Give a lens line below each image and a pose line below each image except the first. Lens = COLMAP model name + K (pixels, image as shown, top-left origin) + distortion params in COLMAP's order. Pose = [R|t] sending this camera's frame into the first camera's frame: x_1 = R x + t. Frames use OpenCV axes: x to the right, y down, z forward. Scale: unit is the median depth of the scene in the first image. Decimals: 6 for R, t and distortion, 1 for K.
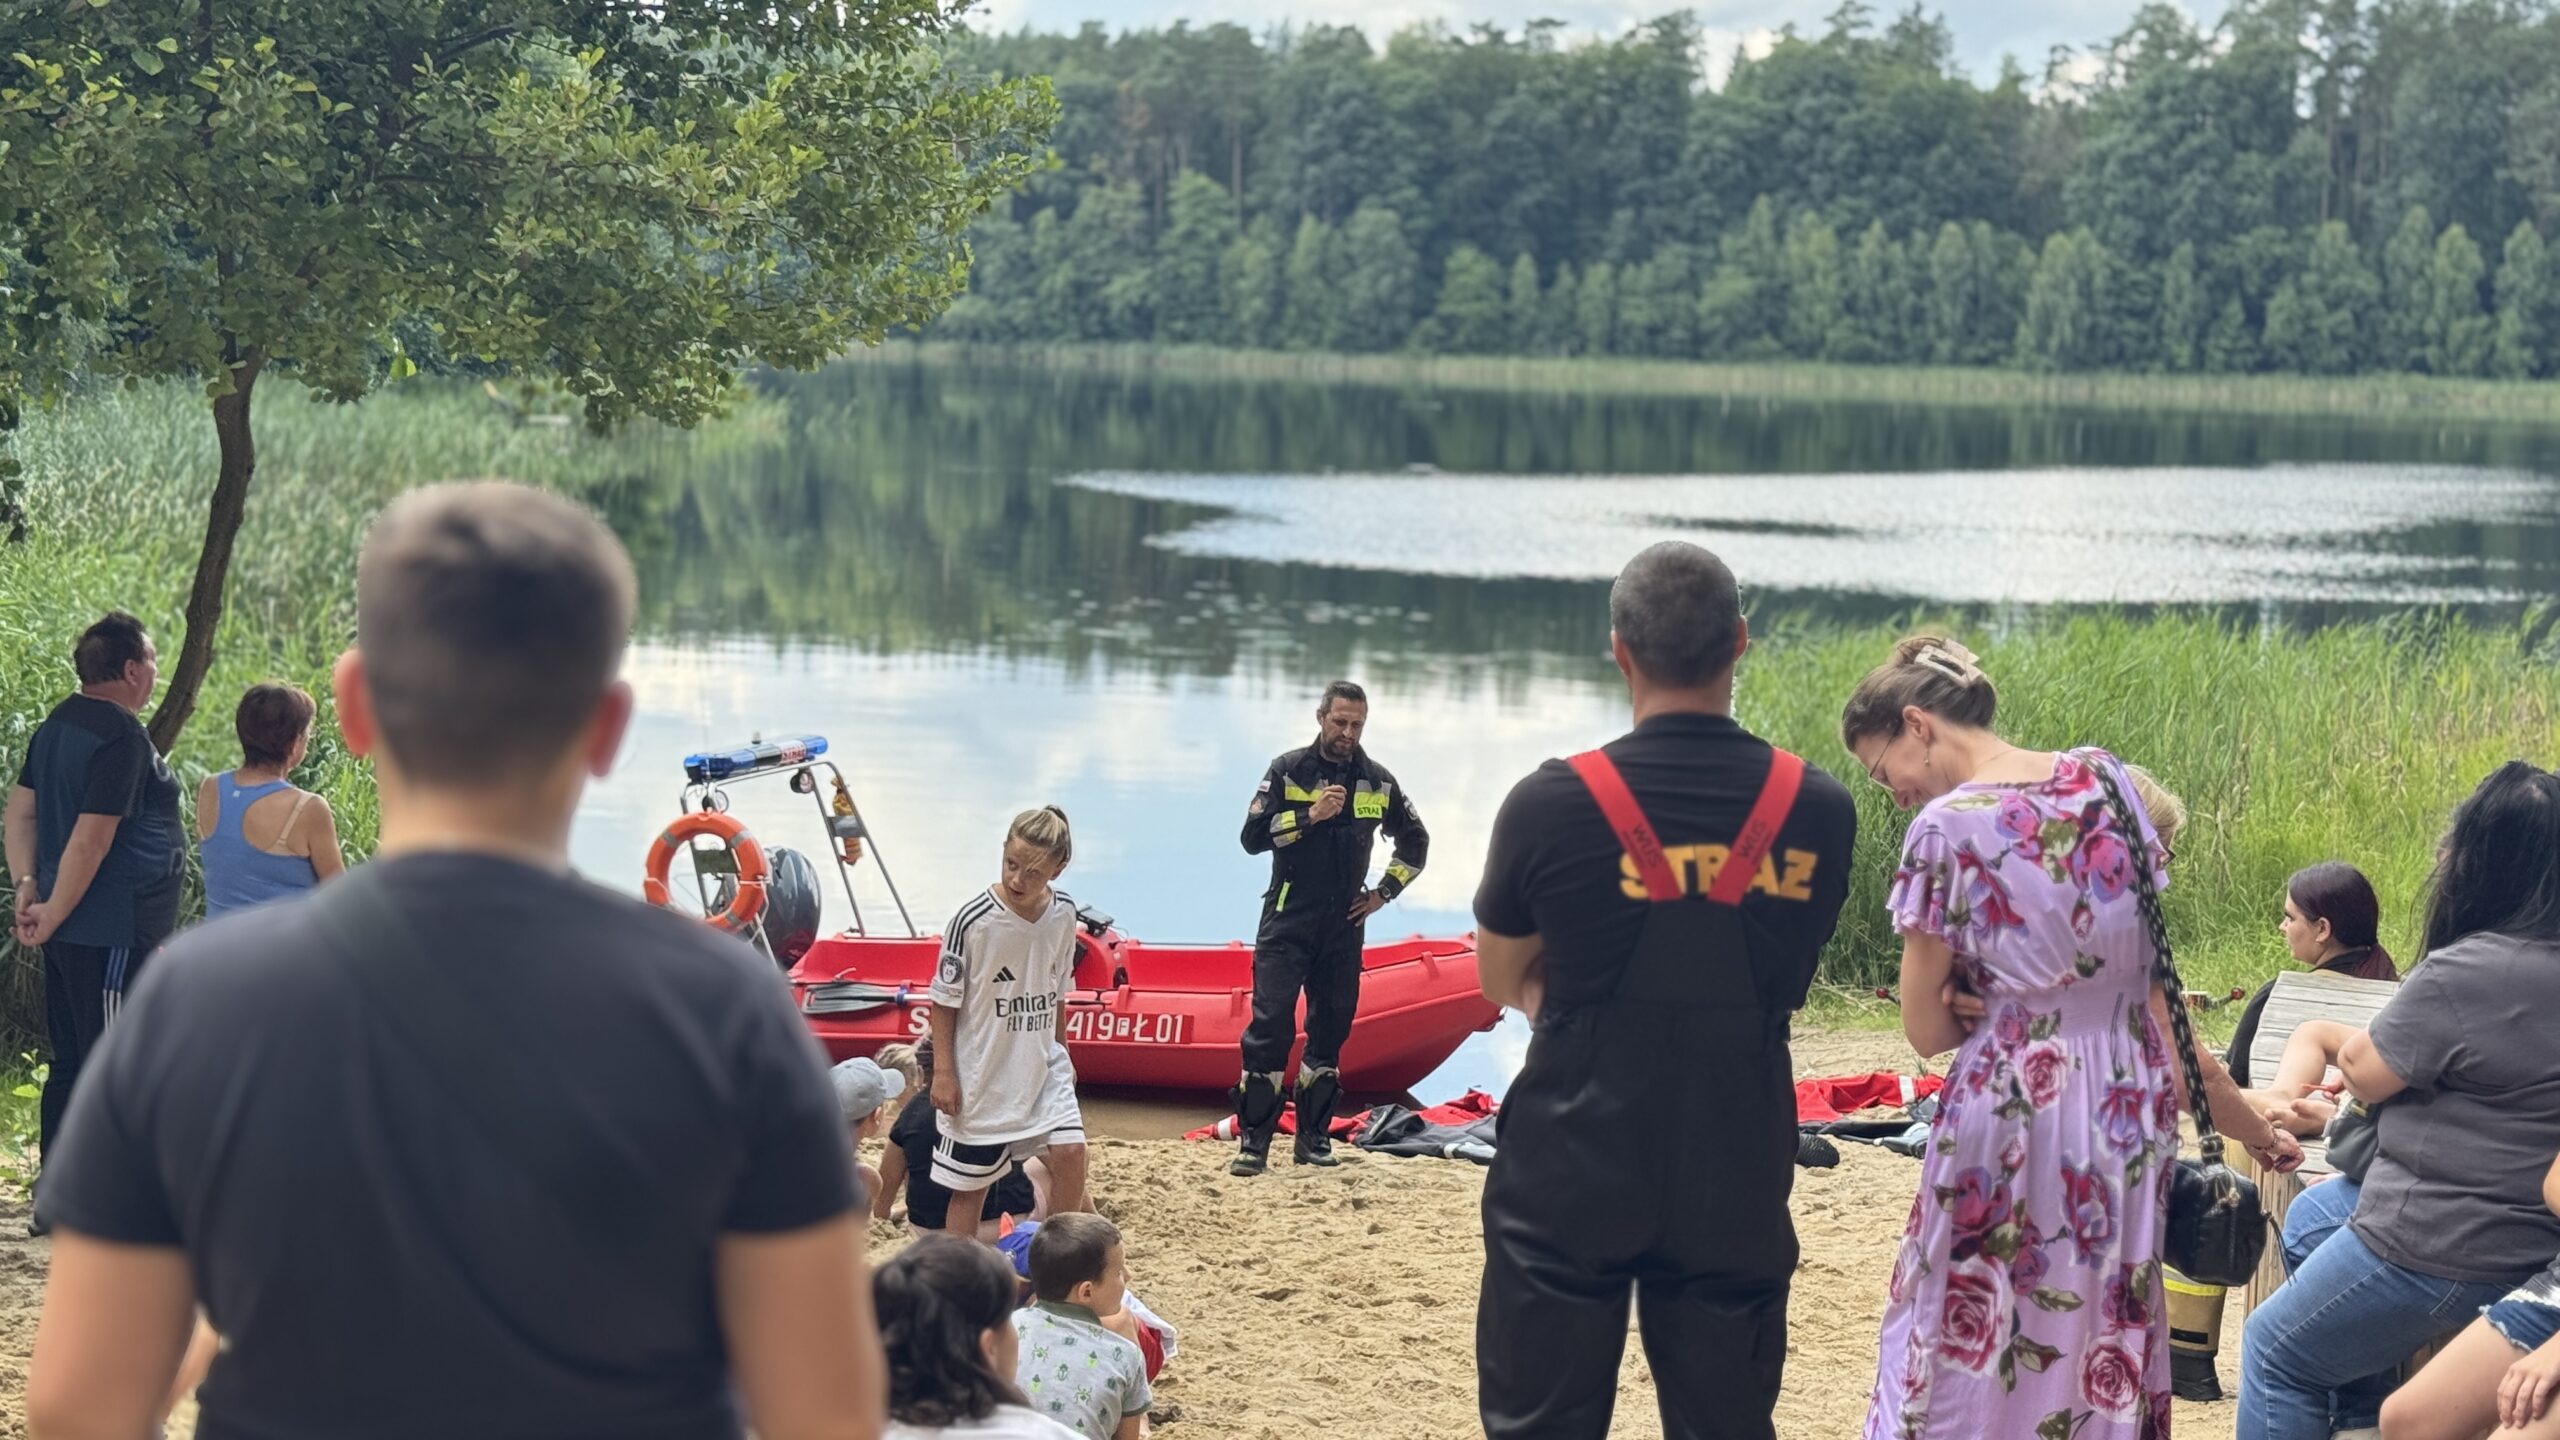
lens RADIAL K [[3533.9, 0, 1277.6], [0, 3533.9, 721.4], [0, 0, 1]] dist [0.141739, 0.000000]
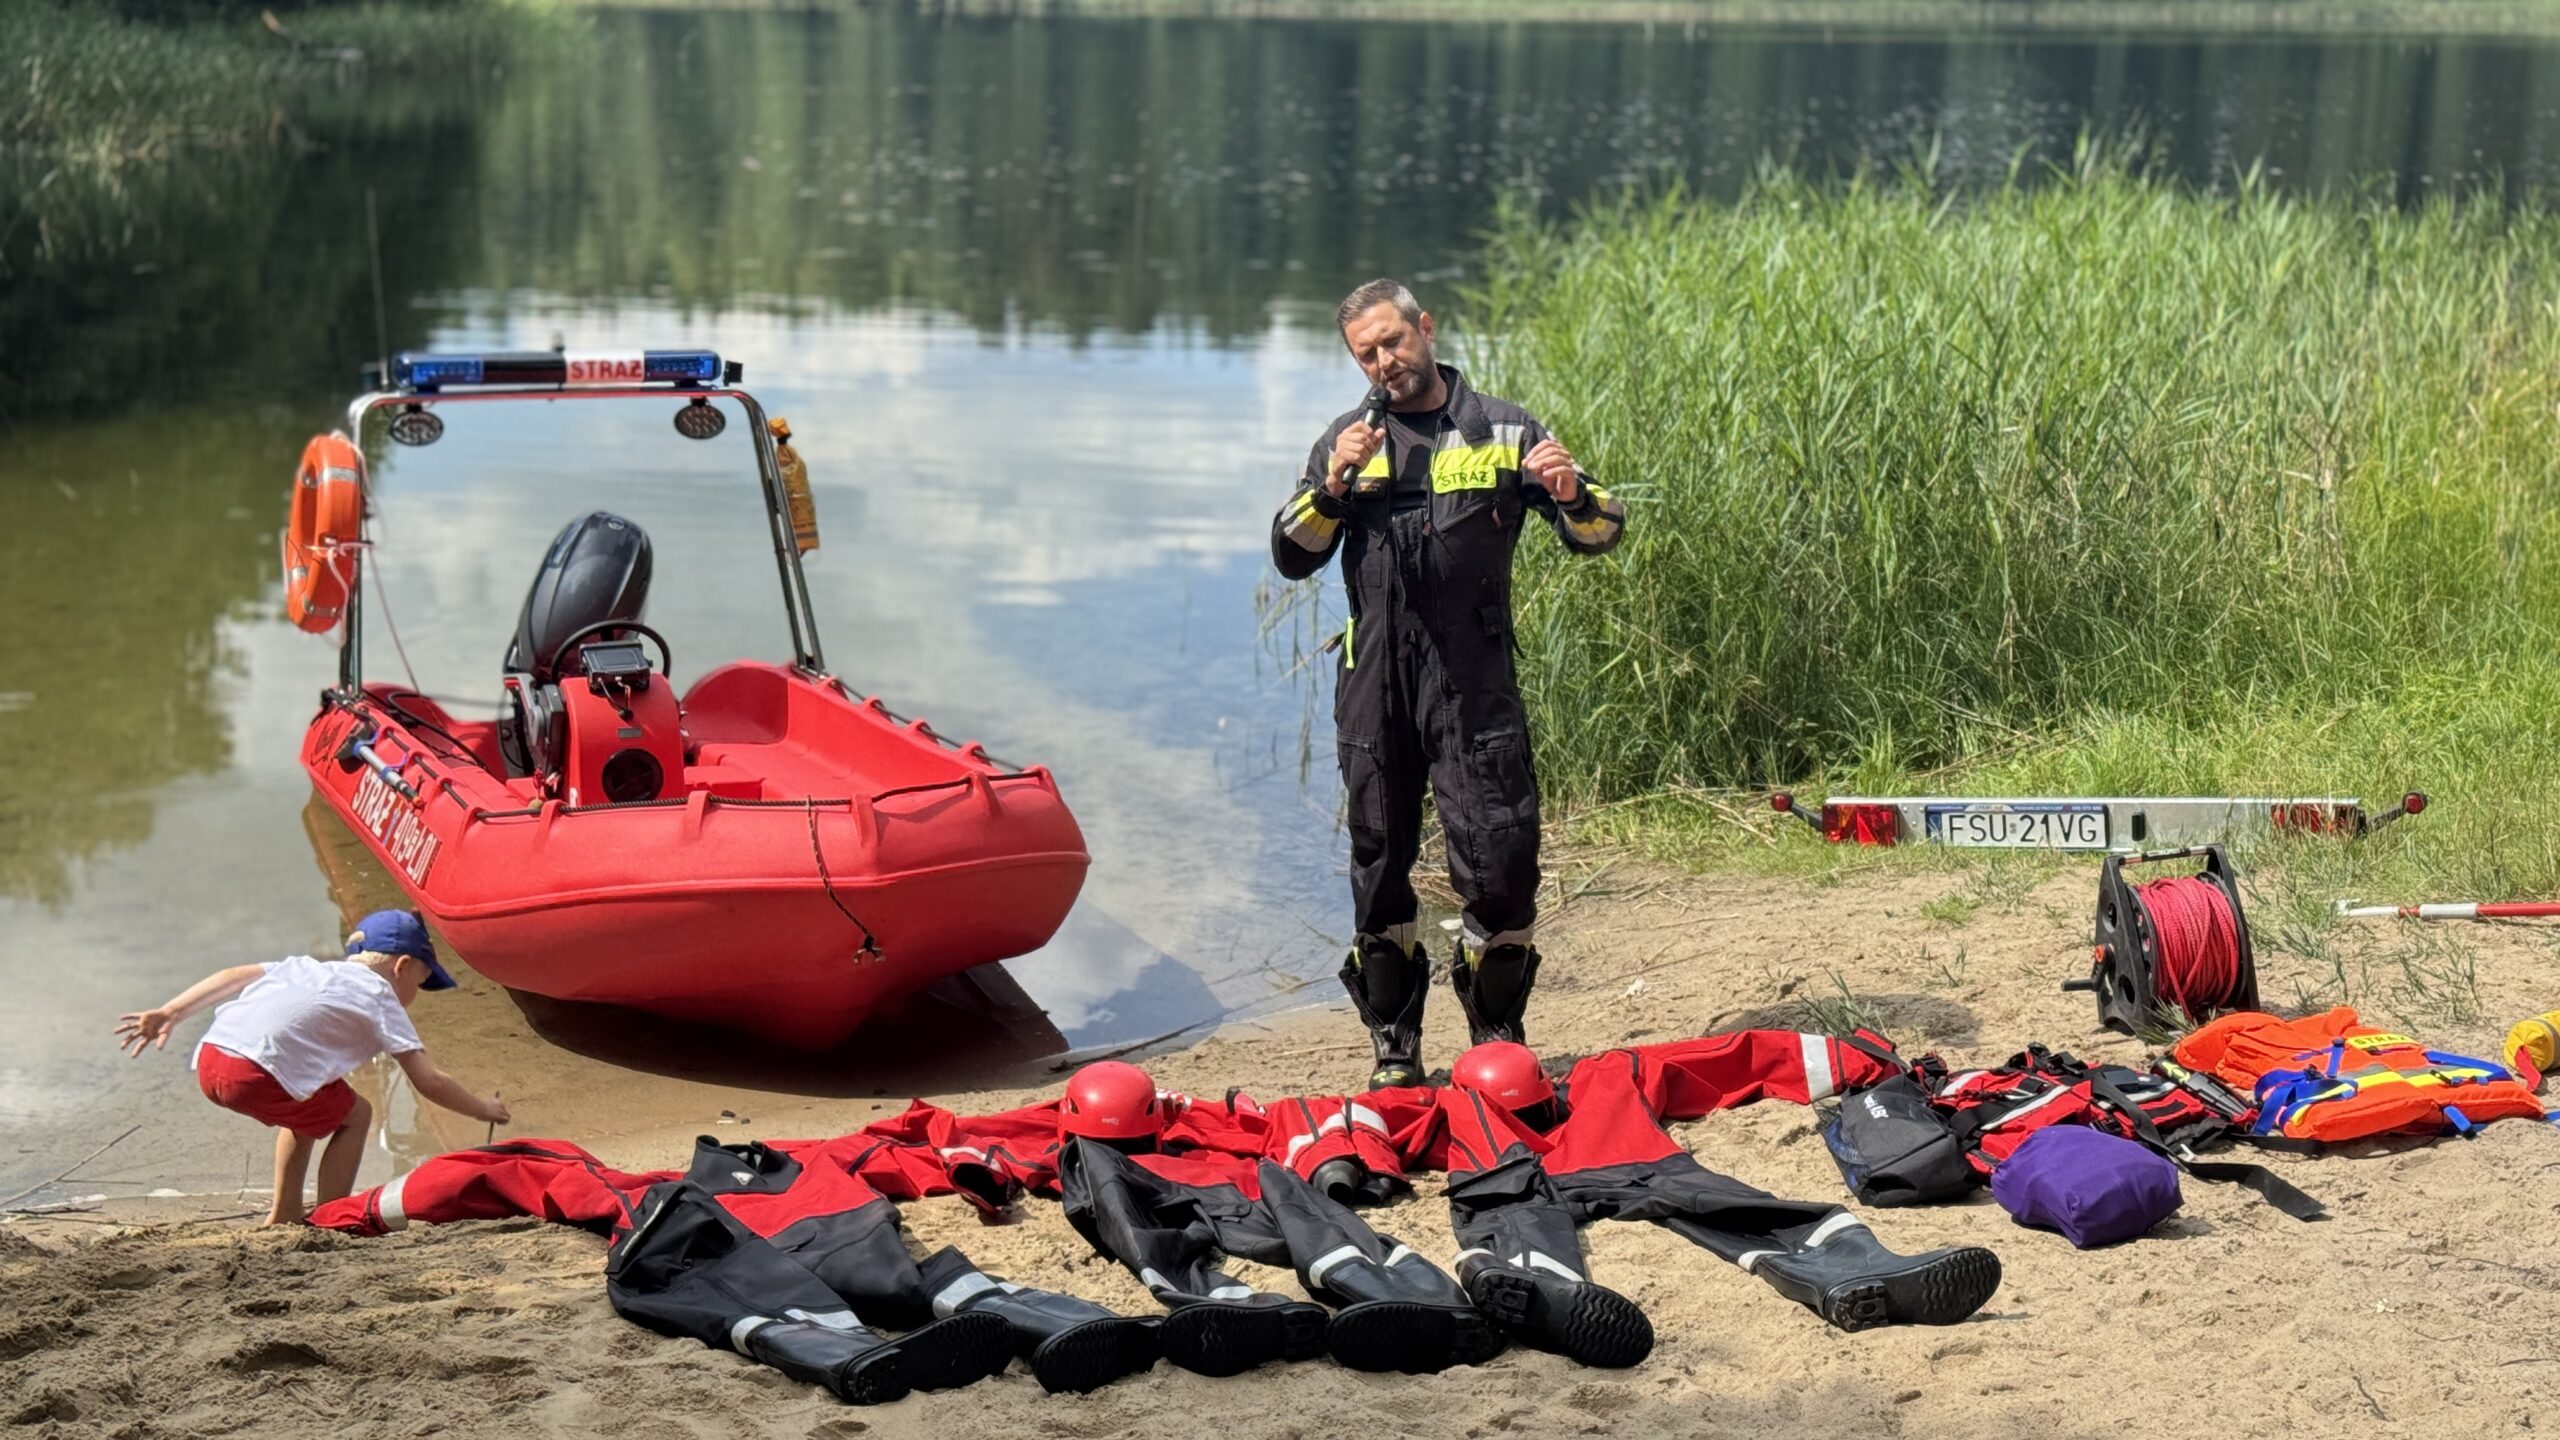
lens RADIAL K [[3533.9, 0, 1281.6], [0, 3533.9, 721.2], [0, 0, 1]] dist [0.141739, 0.000000]
pose [[0.999591, -0.022671, 0.017428, 0.076835], [0.020903, 0.995195, 0.095658, 0.006224], [-0.019513, -0.095255, 0.995262, 0.415795]]
